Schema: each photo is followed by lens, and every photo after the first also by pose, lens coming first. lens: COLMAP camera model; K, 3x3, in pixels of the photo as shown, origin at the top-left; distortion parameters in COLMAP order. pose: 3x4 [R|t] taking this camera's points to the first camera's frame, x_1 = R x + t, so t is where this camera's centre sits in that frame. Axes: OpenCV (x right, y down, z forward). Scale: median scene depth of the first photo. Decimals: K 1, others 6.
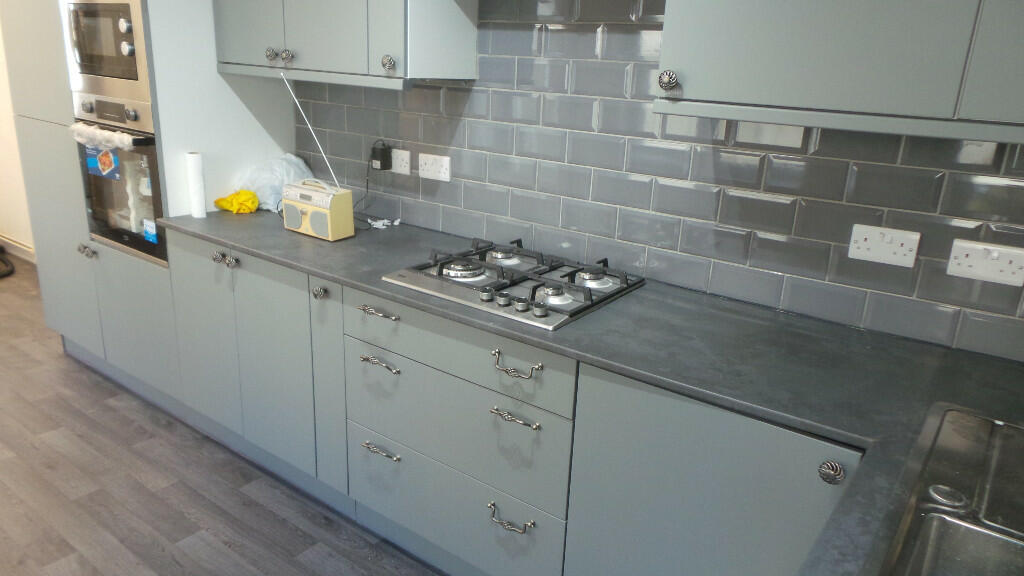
lens RADIAL K [[722.0, 0, 512.0], [0, 722.0, 288.0], [0, 0, 1]] dist [-0.001440, 0.000303]
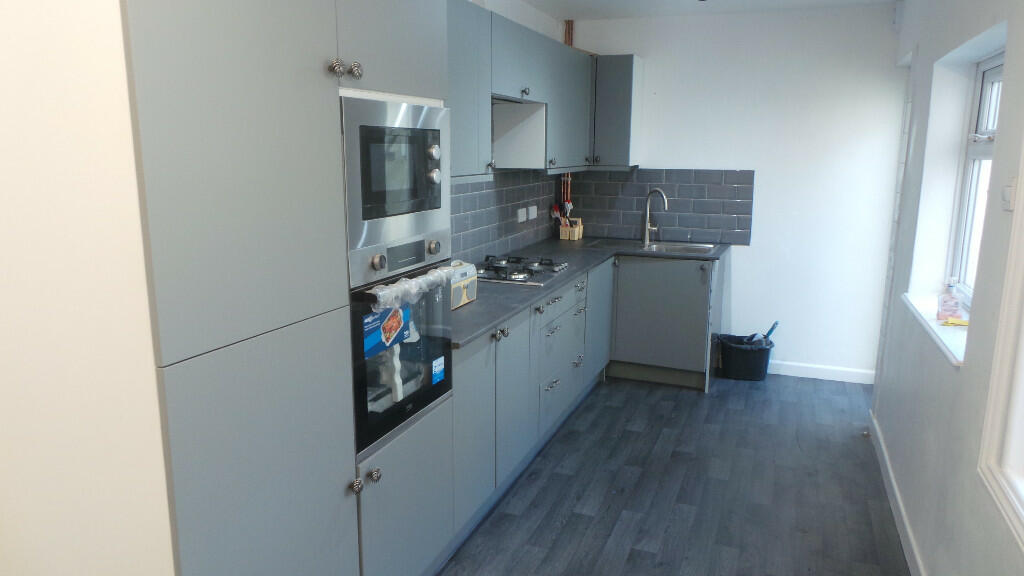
lens RADIAL K [[698.9, 0, 512.0], [0, 698.9, 288.0], [0, 0, 1]] dist [0.001990, 0.001260]
pose [[-0.259518, -0.233301, 0.937135, -1.389164], [0.275737, 0.912087, 0.303424, -0.434920], [-0.925538, 0.337146, -0.172373, 1.078981]]
